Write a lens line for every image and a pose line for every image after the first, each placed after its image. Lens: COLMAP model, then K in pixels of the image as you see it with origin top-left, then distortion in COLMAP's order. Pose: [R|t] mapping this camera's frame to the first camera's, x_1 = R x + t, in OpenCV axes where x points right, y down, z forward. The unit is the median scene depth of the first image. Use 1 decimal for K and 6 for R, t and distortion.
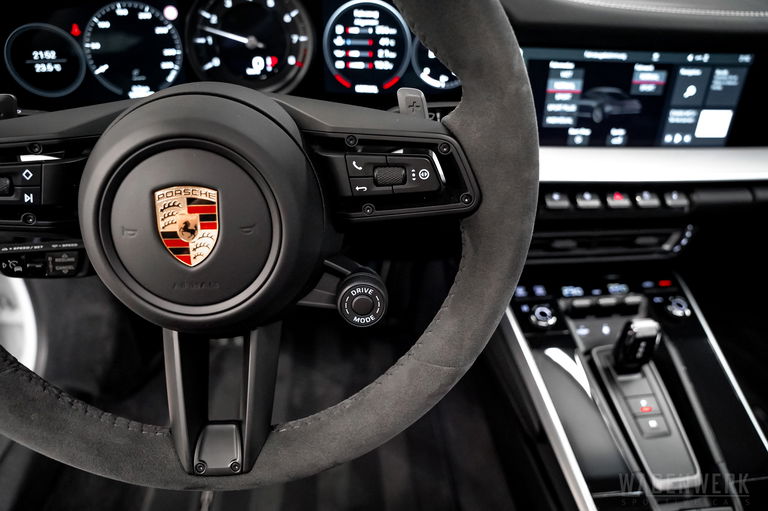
lens RADIAL K [[526.6, 0, 385.9], [0, 526.6, 255.7], [0, 0, 1]] dist [-0.172225, 0.119077]
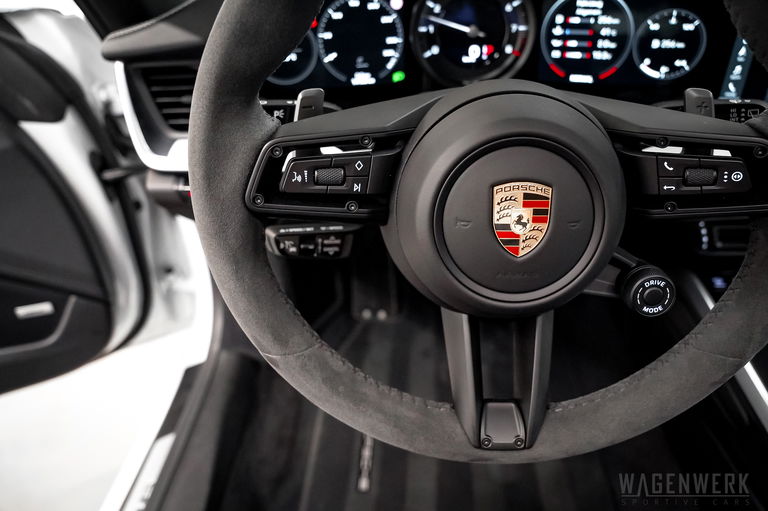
lens RADIAL K [[526.6, 0, 383.1], [0, 526.6, 254.7], [0, 0, 1]] dist [-0.172225, 0.119077]
pose [[0.986473, 0.034662, -0.160215, -0.267111], [-0.027438, 0.998514, 0.047089, -0.014760], [0.161609, -0.042056, 0.985958, -0.060157]]
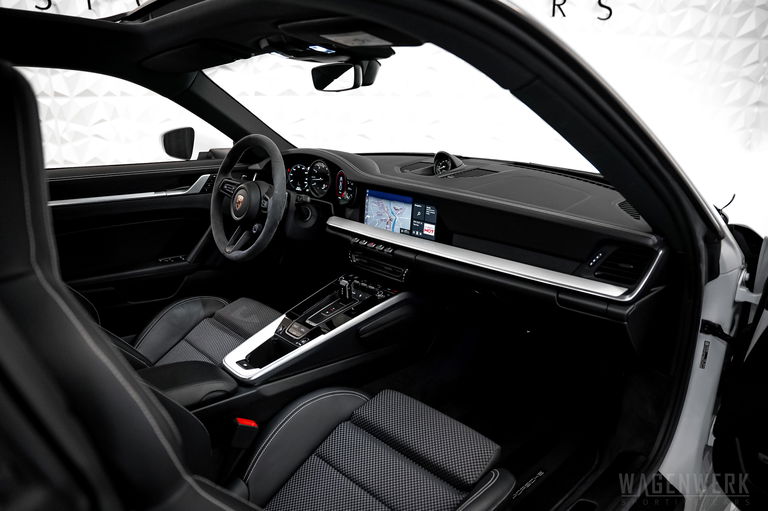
lens RADIAL K [[526.6, 0, 383.1], [0, 526.6, 259.7], [0, 0, 1]] dist [-0.172225, 0.119077]
pose [[0.608661, 0.210782, -0.764920, 2.774134], [-0.425346, 0.900514, -0.090309, 0.195178], [0.669785, 0.380324, 0.637763, -0.731412]]
